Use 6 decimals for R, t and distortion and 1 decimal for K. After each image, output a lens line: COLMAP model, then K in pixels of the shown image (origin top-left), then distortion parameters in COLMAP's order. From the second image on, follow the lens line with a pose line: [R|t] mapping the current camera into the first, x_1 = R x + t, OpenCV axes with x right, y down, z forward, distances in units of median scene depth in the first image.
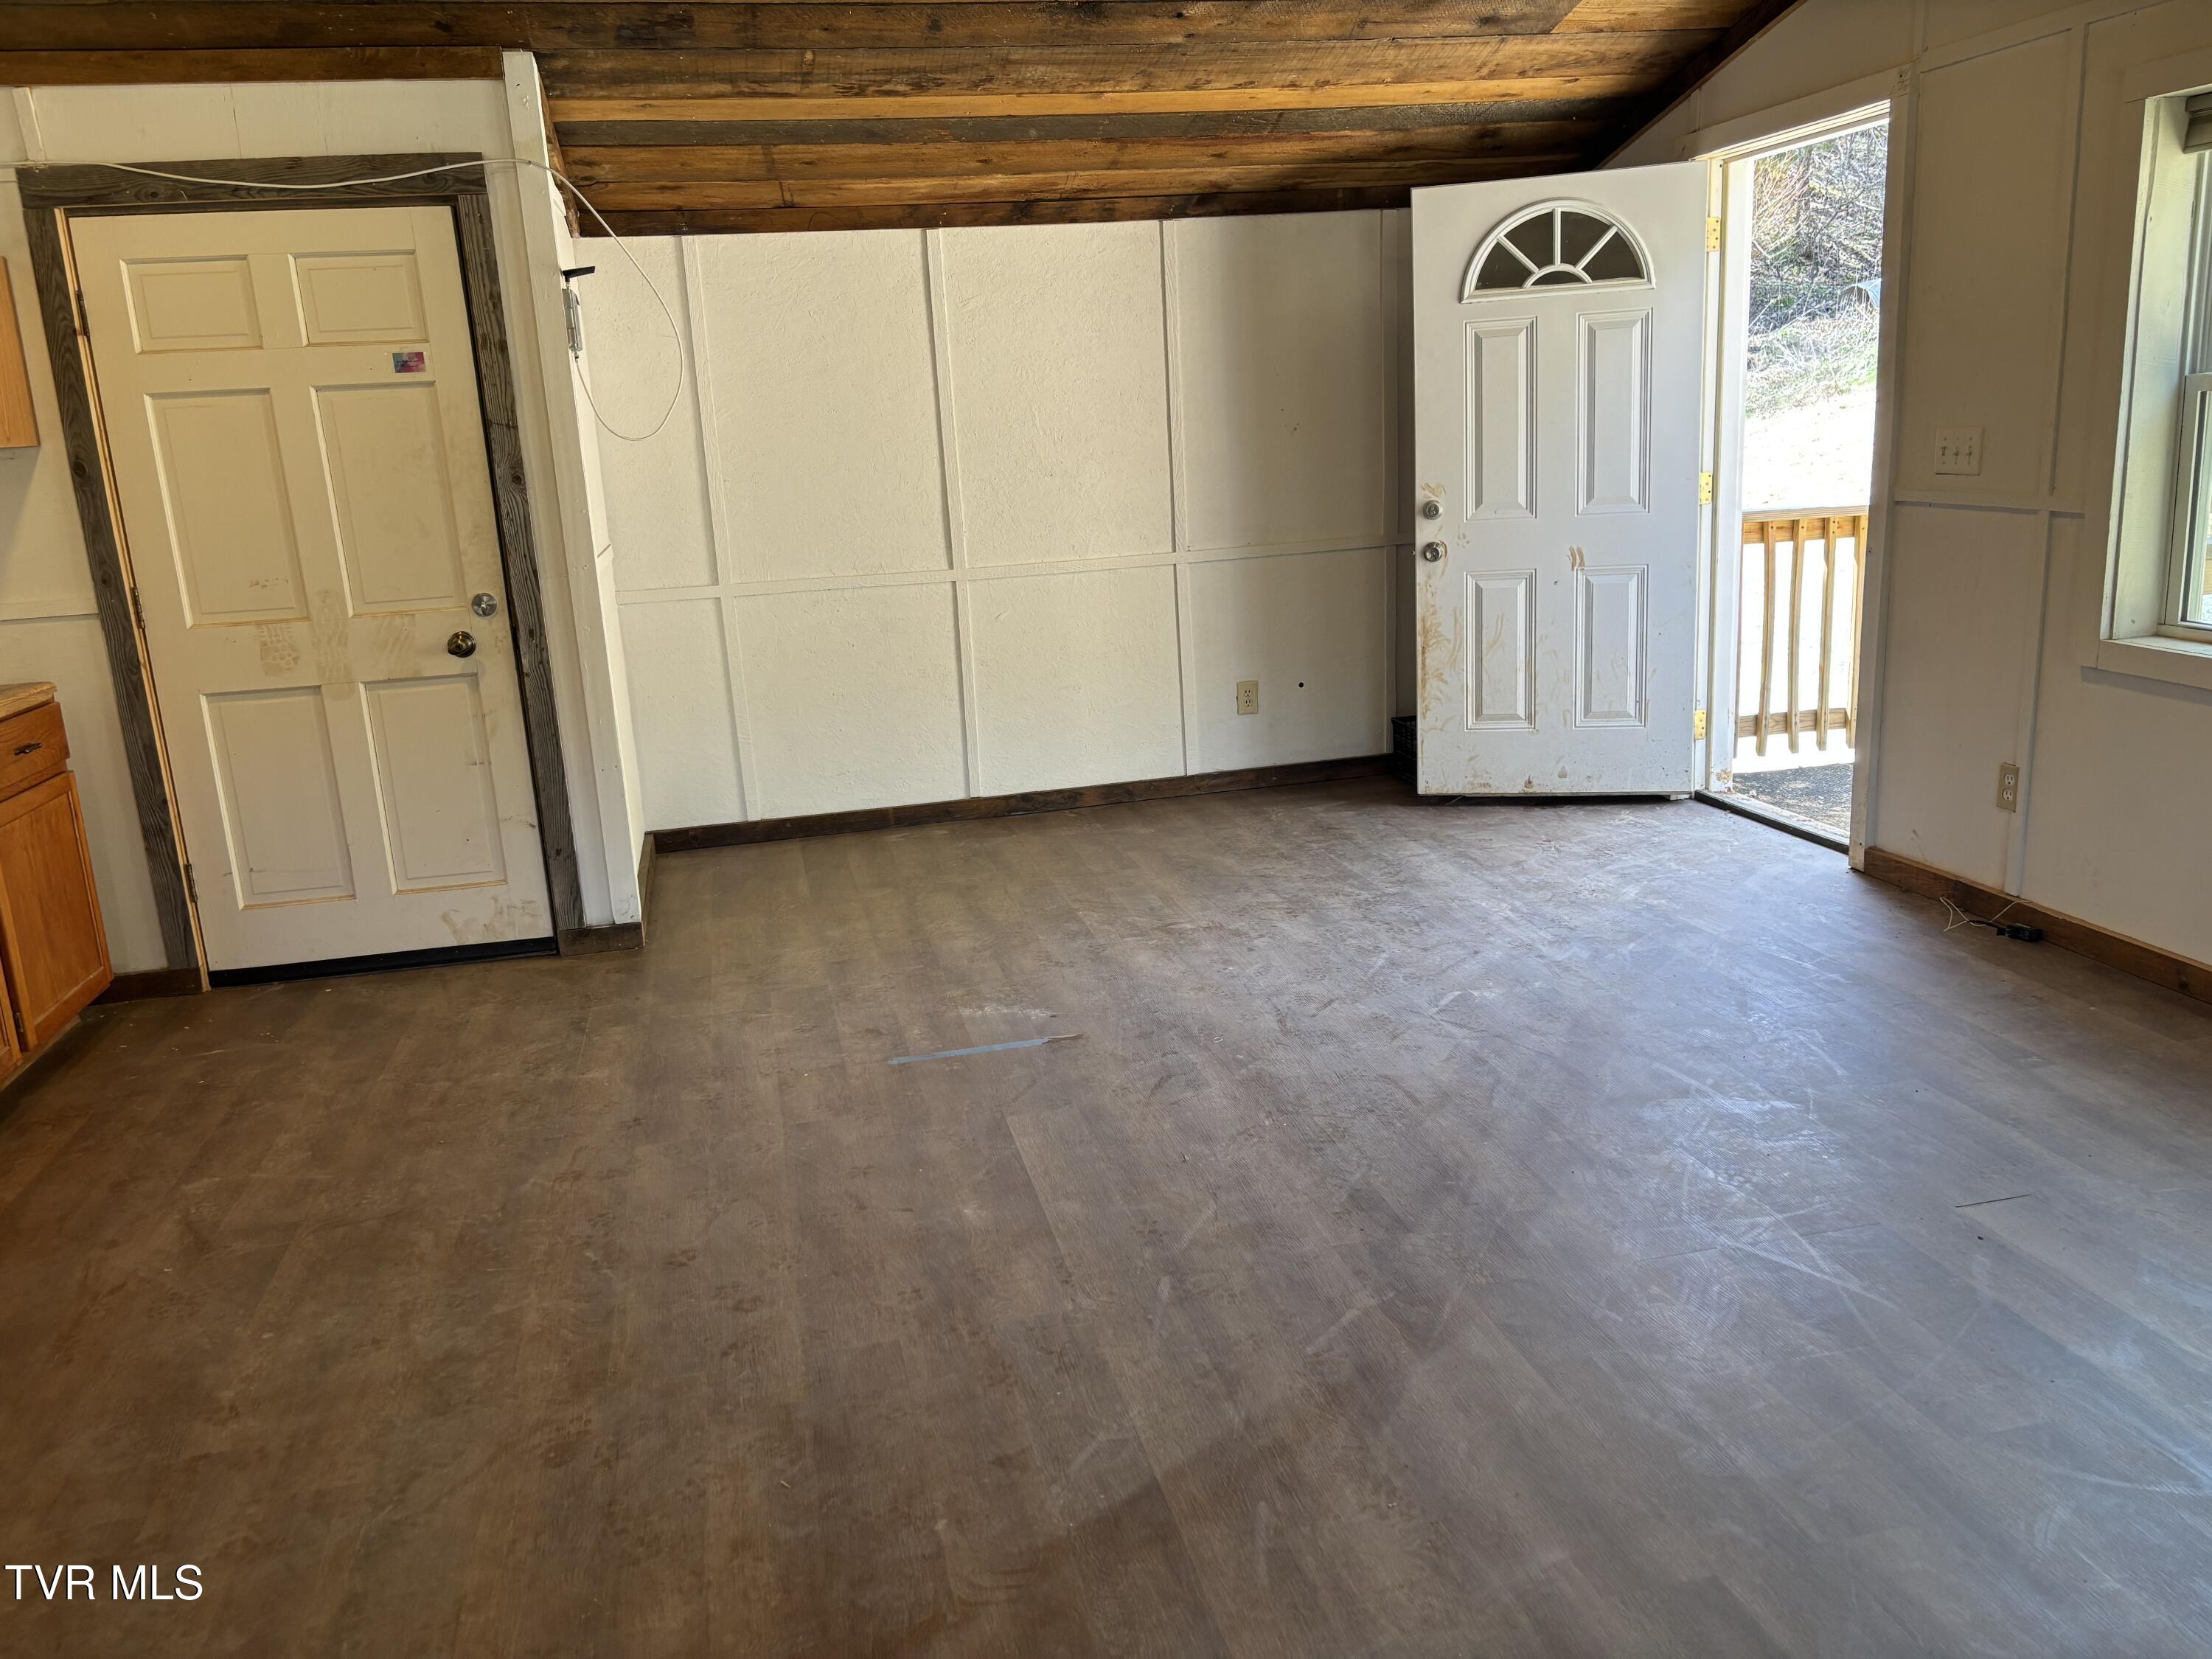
lens RADIAL K [[1684.5, 0, 1093.2], [0, 1684.5, 835.8], [0, 0, 1]] dist [0.063522, -0.052992]
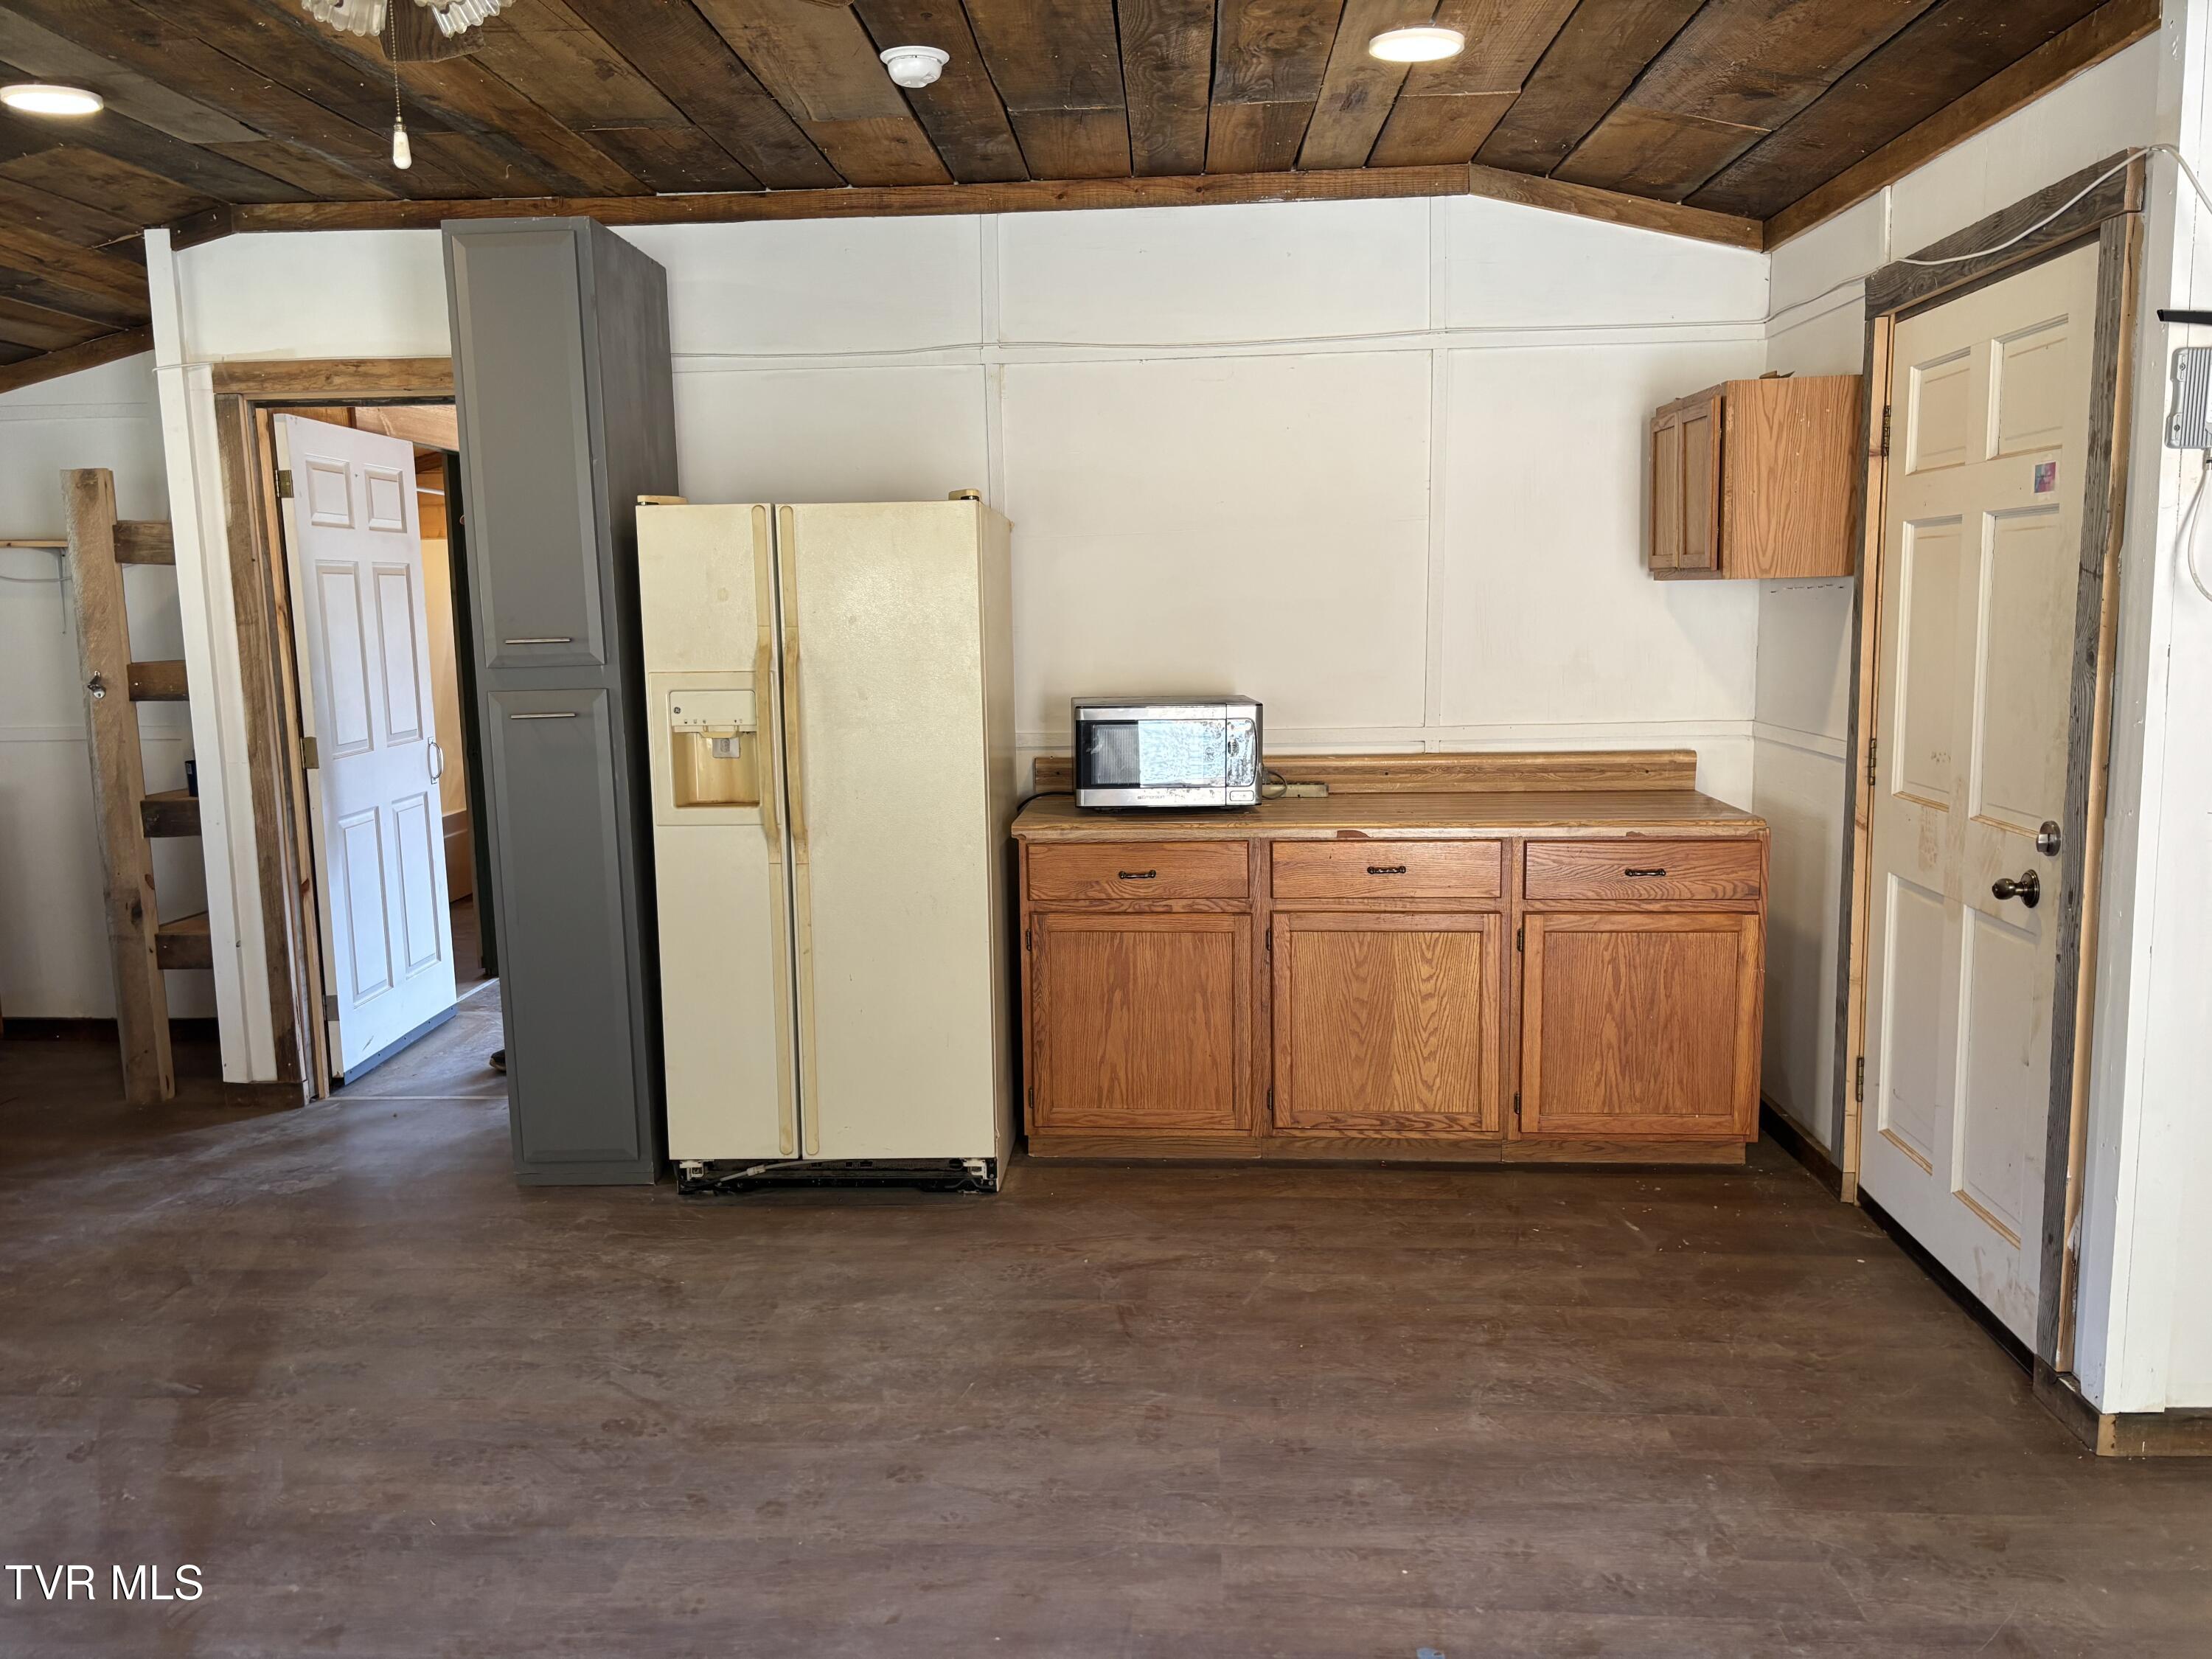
lens RADIAL K [[1684.5, 0, 1093.2], [0, 1684.5, 835.8], [0, 0, 1]] dist [0.063522, -0.052992]
pose [[-0.284856, 0.196027, -0.938313, 0.465626], [-0.188451, 0.948311, 0.255327, -0.299923], [0.939863, 0.249557, -0.233191, 1.024000]]
